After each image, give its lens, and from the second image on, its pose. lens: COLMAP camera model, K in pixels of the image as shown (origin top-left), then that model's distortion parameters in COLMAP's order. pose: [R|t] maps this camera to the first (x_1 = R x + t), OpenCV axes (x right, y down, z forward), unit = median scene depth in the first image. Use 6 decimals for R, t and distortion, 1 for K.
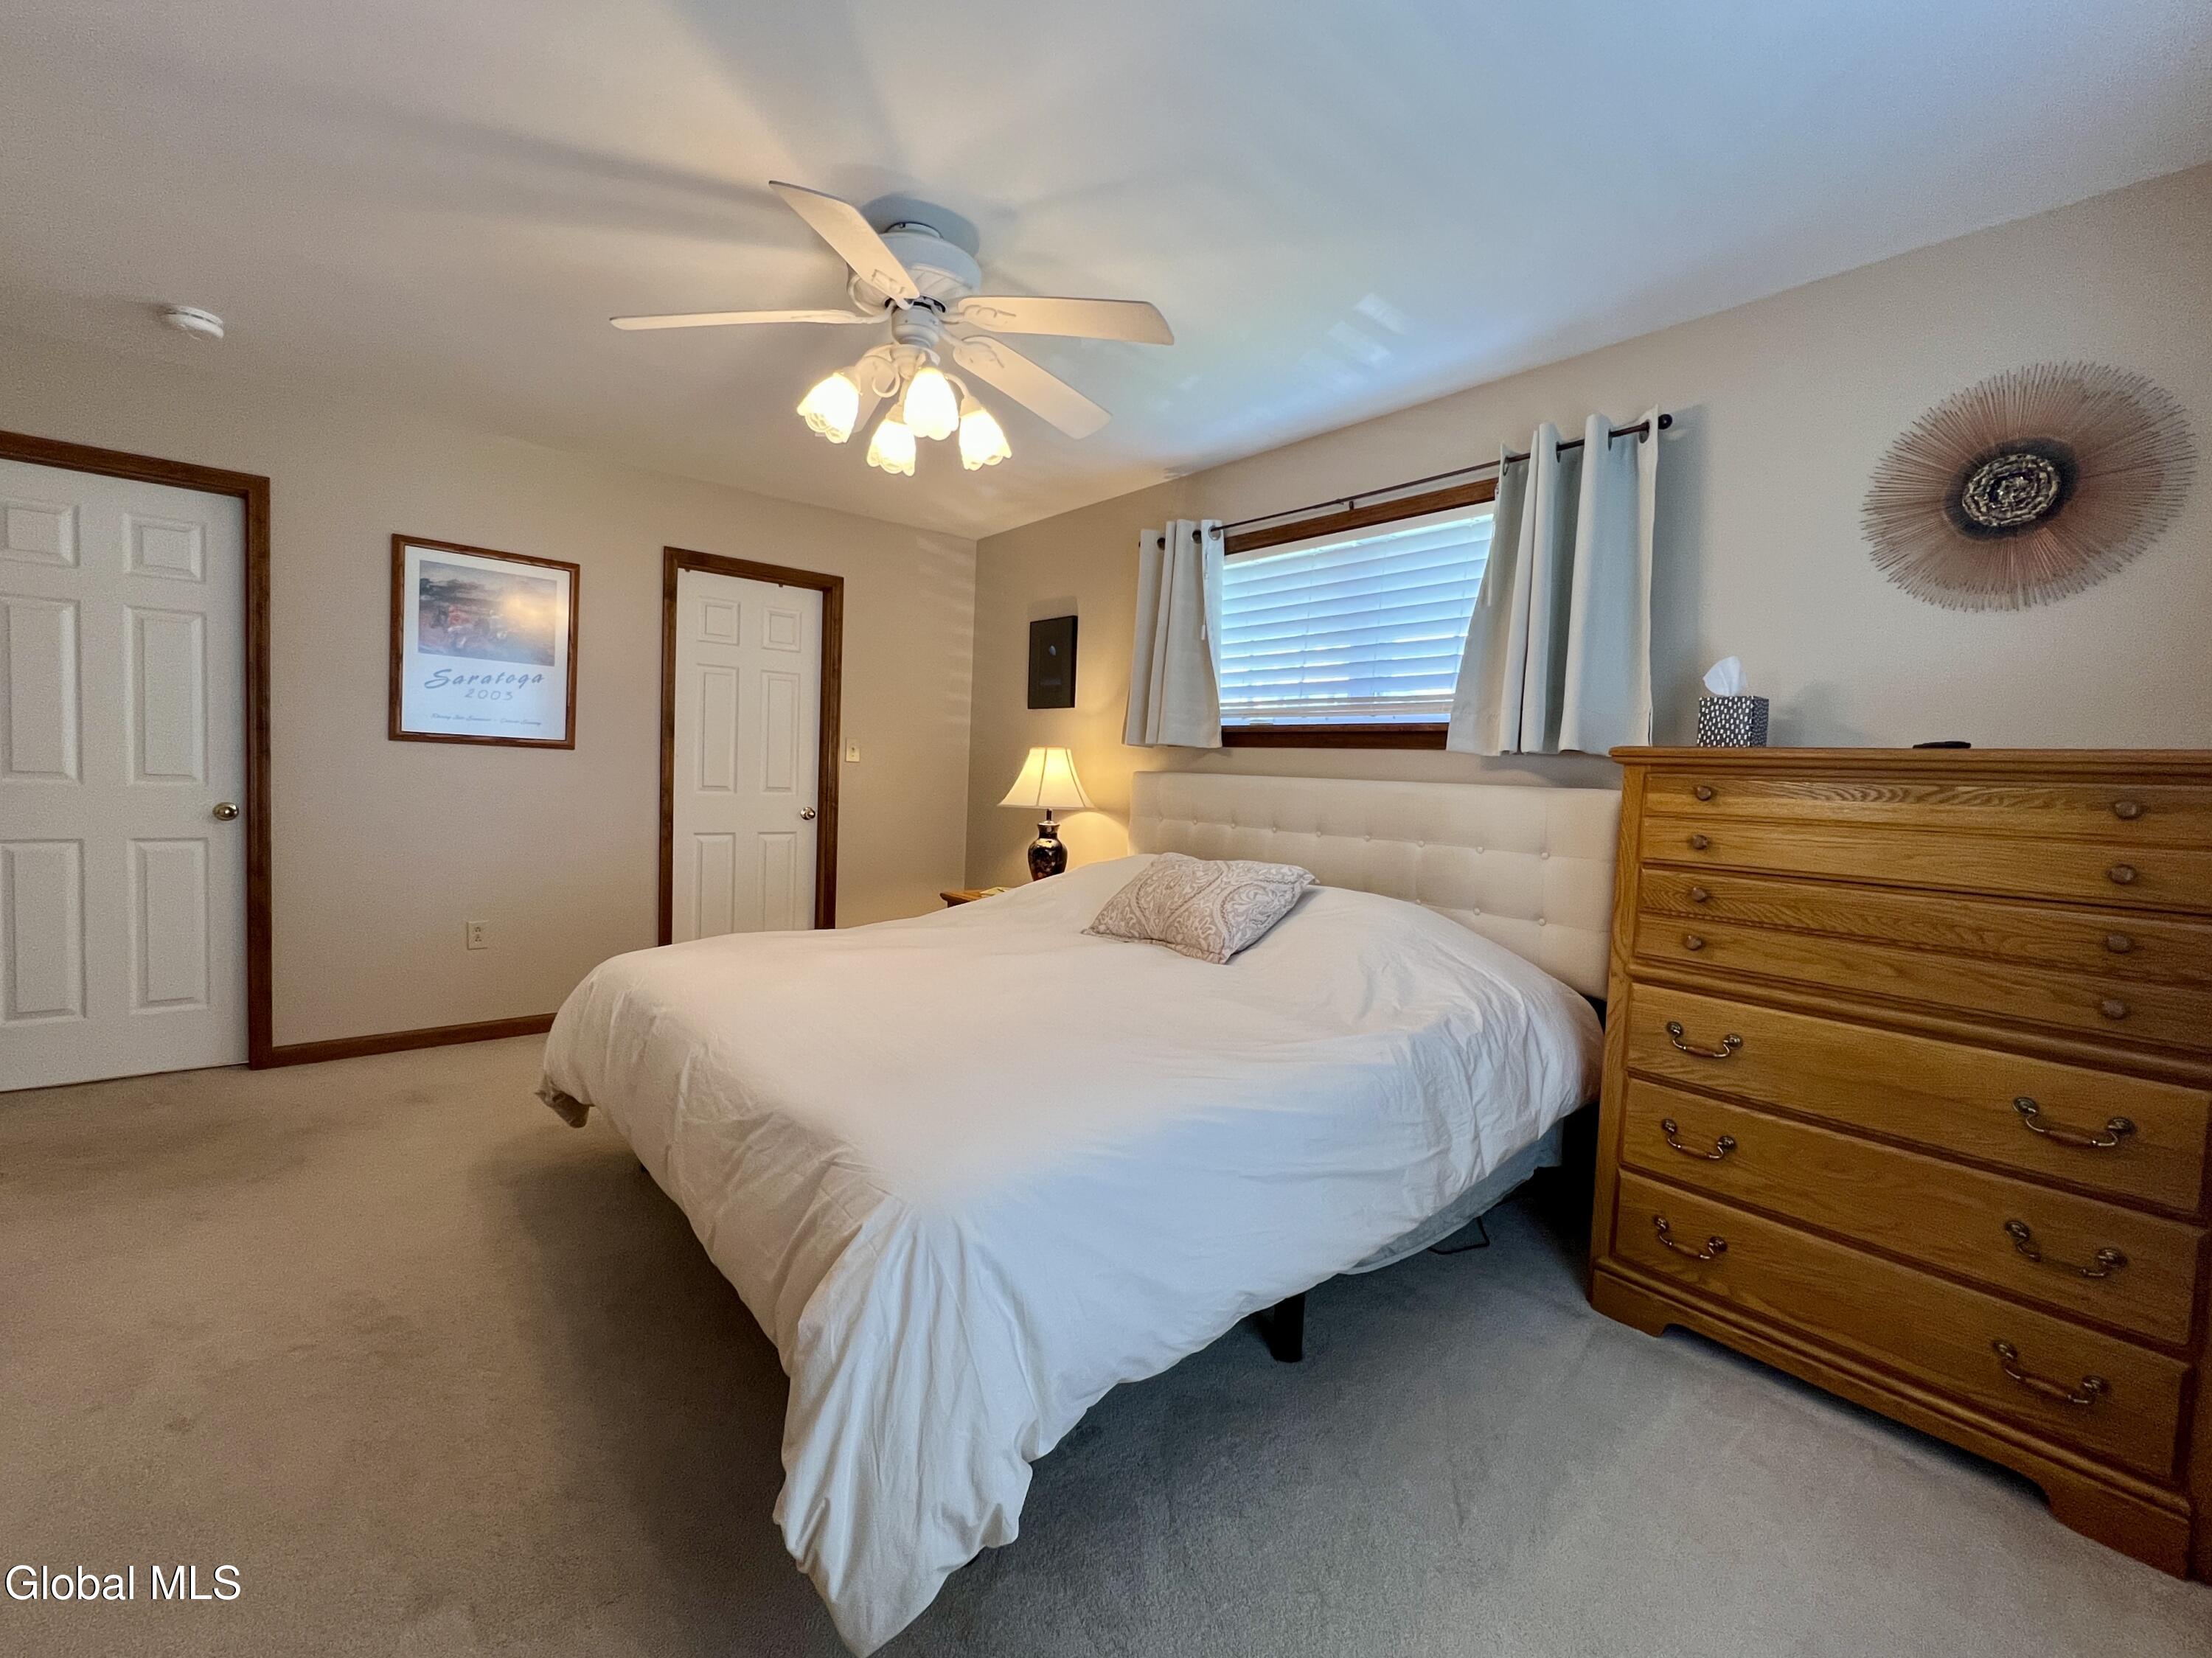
lens RADIAL K [[887.9, 0, 1067.5], [0, 887.9, 822.5], [0, 0, 1]] dist [0.016108, -0.000136]
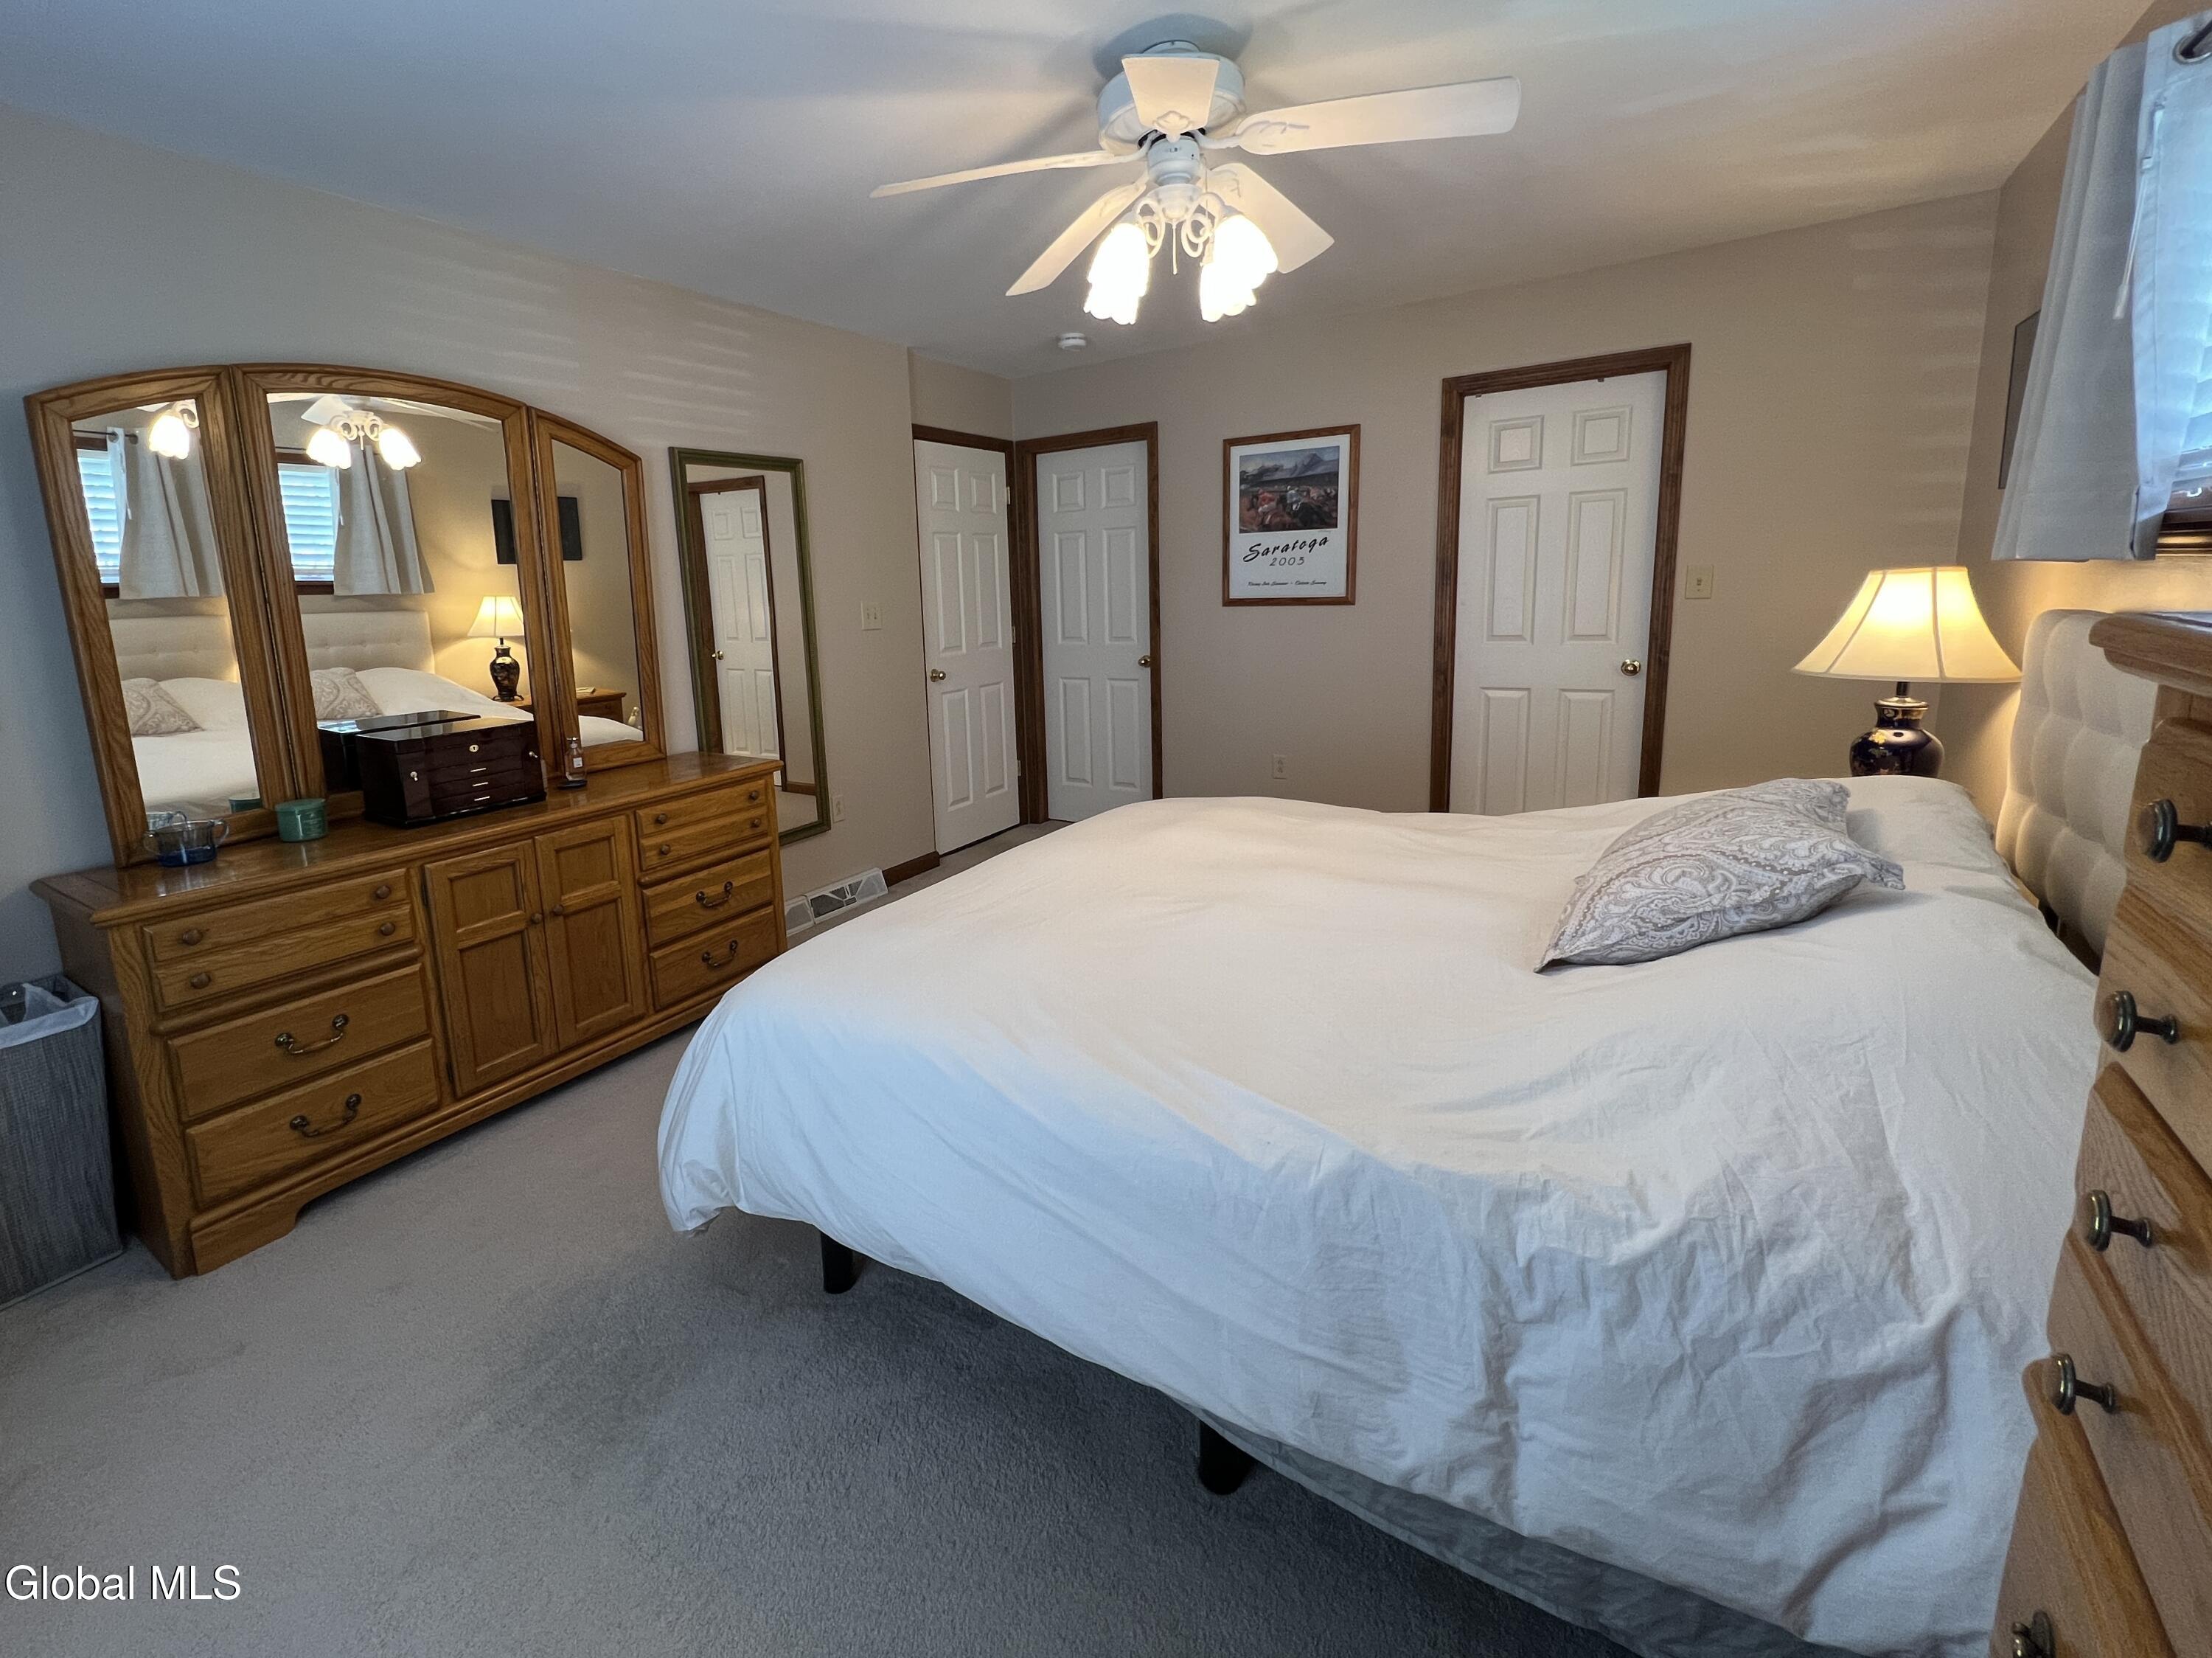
lens RADIAL K [[972.4, 0, 1105.1], [0, 972.4, 756.3], [0, 0, 1]] dist [0.000049, -0.000136]
pose [[0.327704, 0.118302, -0.937345, 0.509162], [-0.006257, 0.992379, 0.123060, -0.049146], [0.944760, -0.034462, 0.325947, 0.382444]]
